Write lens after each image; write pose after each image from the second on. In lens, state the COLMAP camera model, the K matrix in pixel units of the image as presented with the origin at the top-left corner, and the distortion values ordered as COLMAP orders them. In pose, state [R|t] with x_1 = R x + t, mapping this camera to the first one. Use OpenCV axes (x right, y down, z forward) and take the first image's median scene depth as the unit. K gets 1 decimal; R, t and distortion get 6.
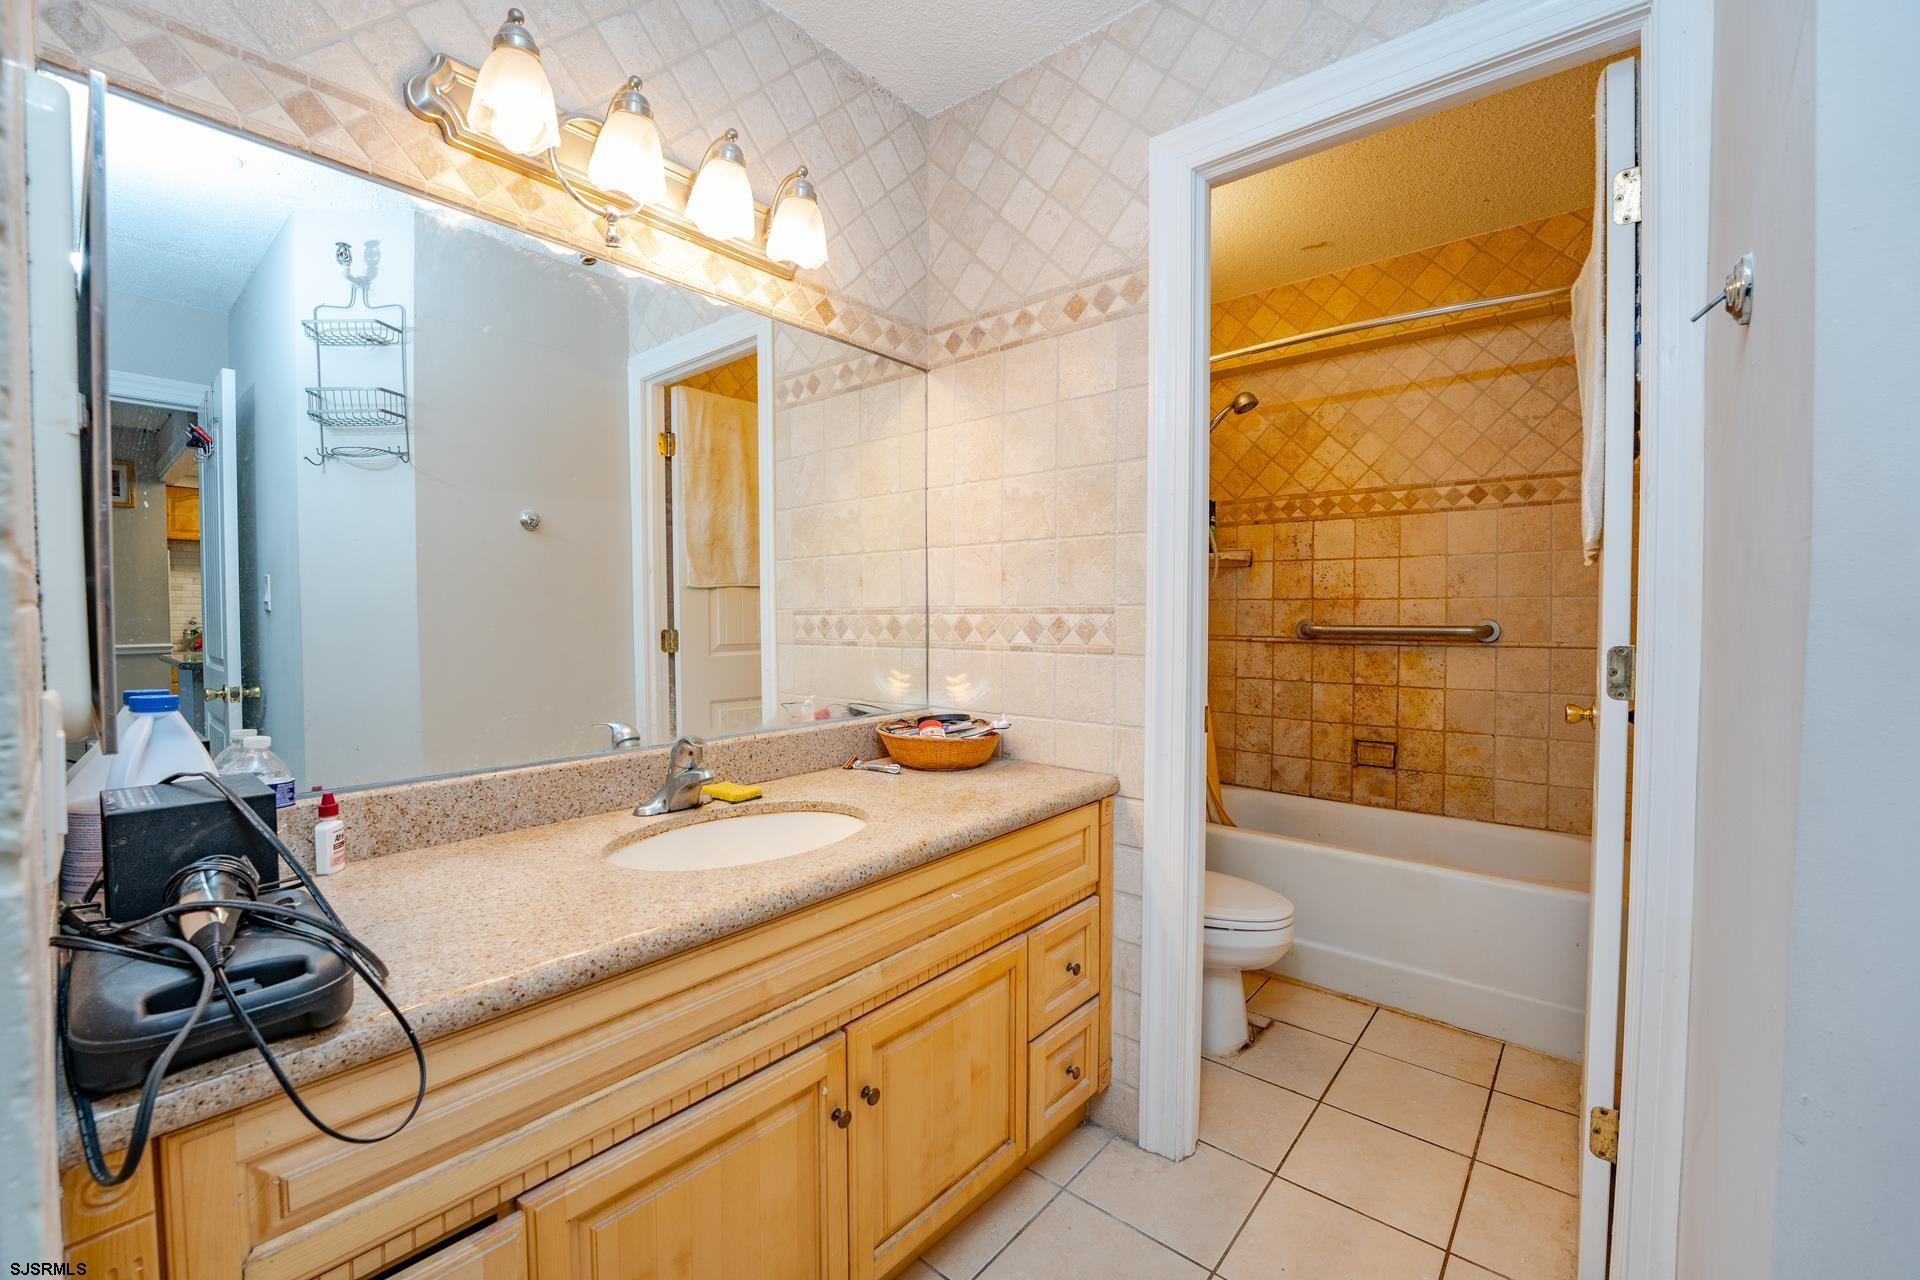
lens RADIAL K [[784.5, 0, 968.2], [0, 784.5, 637.5], [0, 0, 1]] dist [-0.027119, 0.000223]
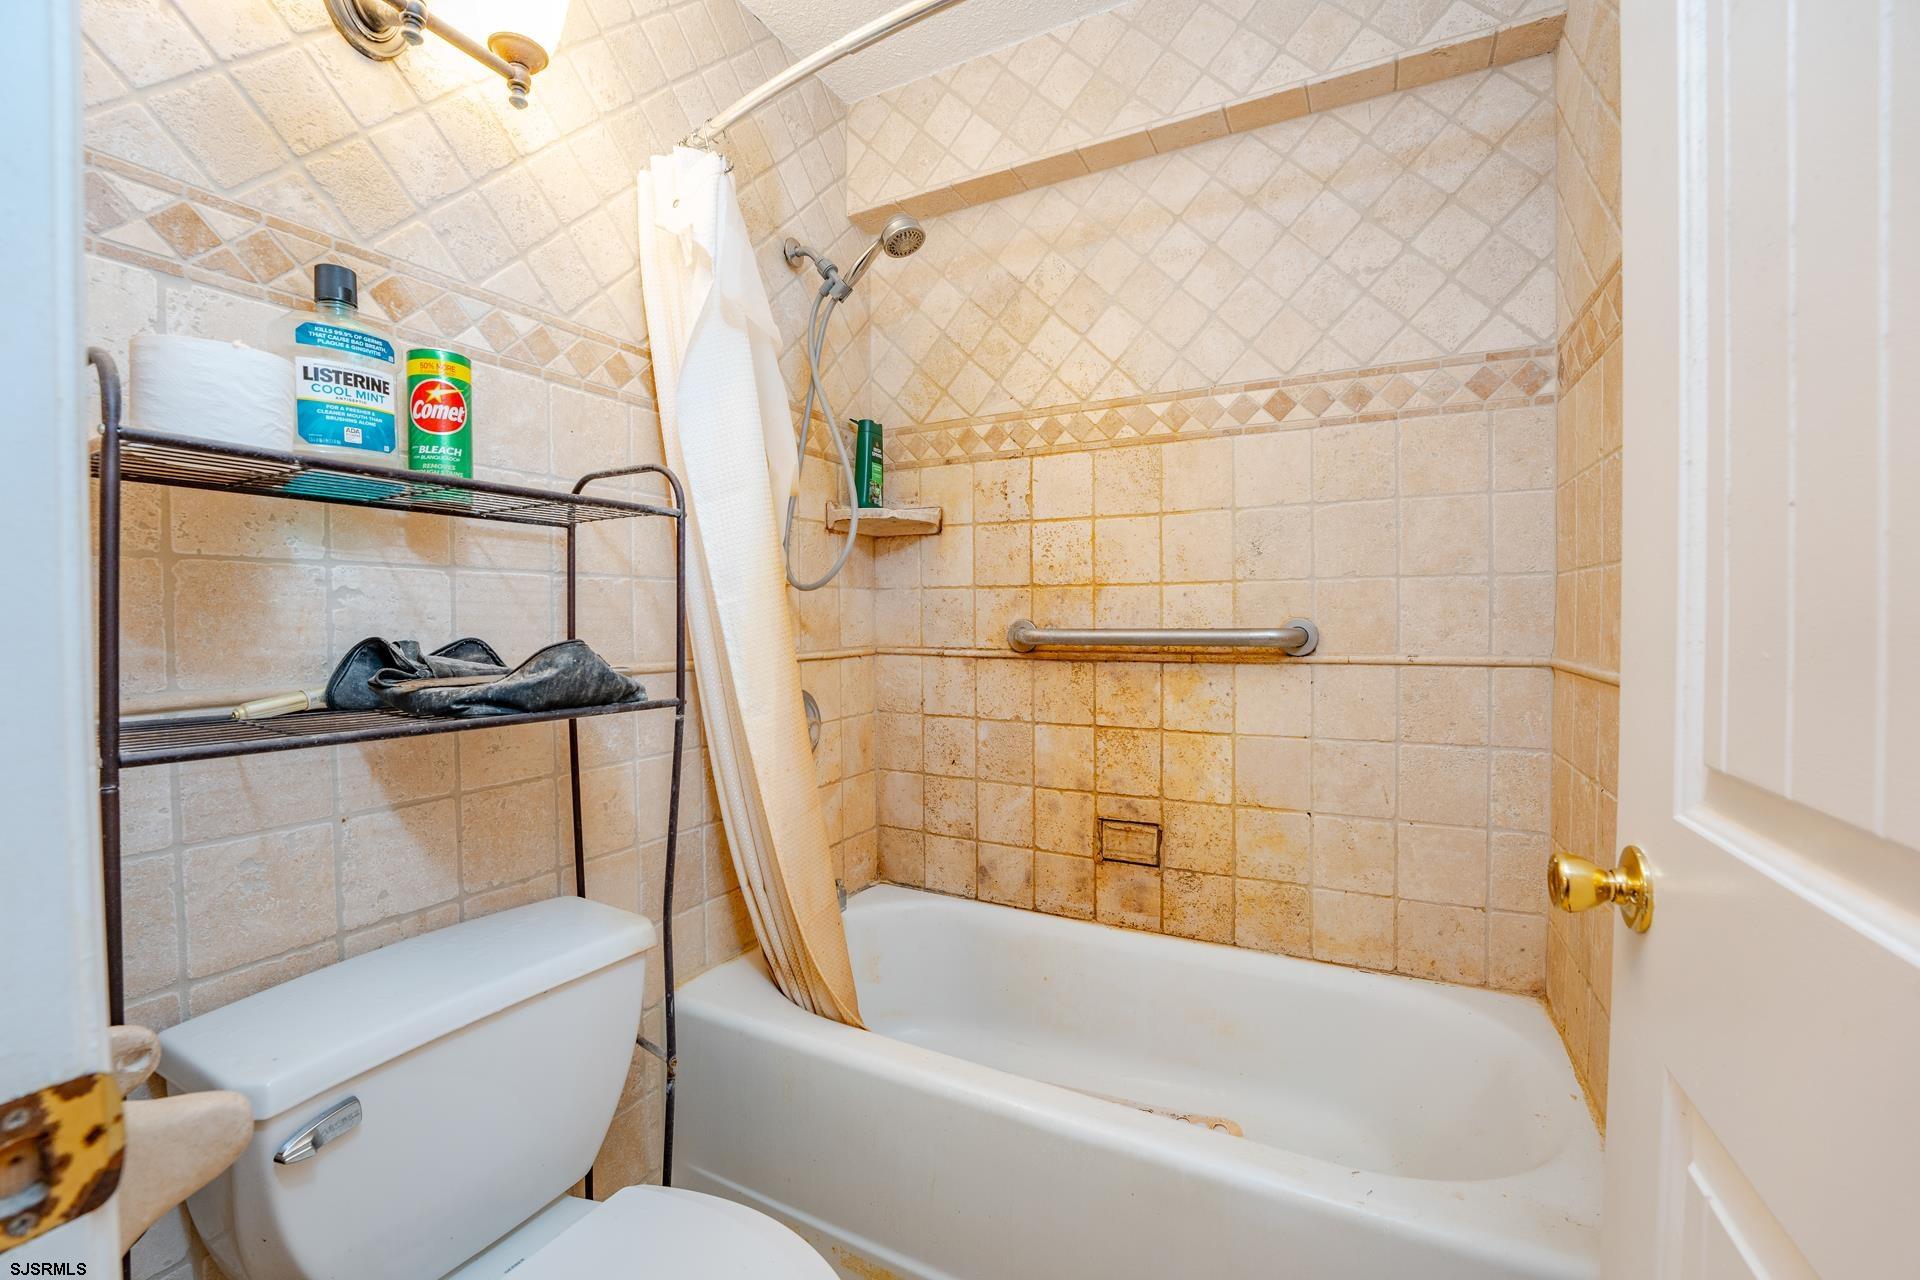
lens RADIAL K [[784.5, 0, 968.2], [0, 784.5, 637.5], [0, 0, 1]] dist [-0.027119, 0.000223]
pose [[0.973171, -0.010620, 0.229839, 0.266082], [0.011968, 0.999918, -0.004472, -0.007410], [-0.229773, 0.007102, 0.973218, 0.441464]]
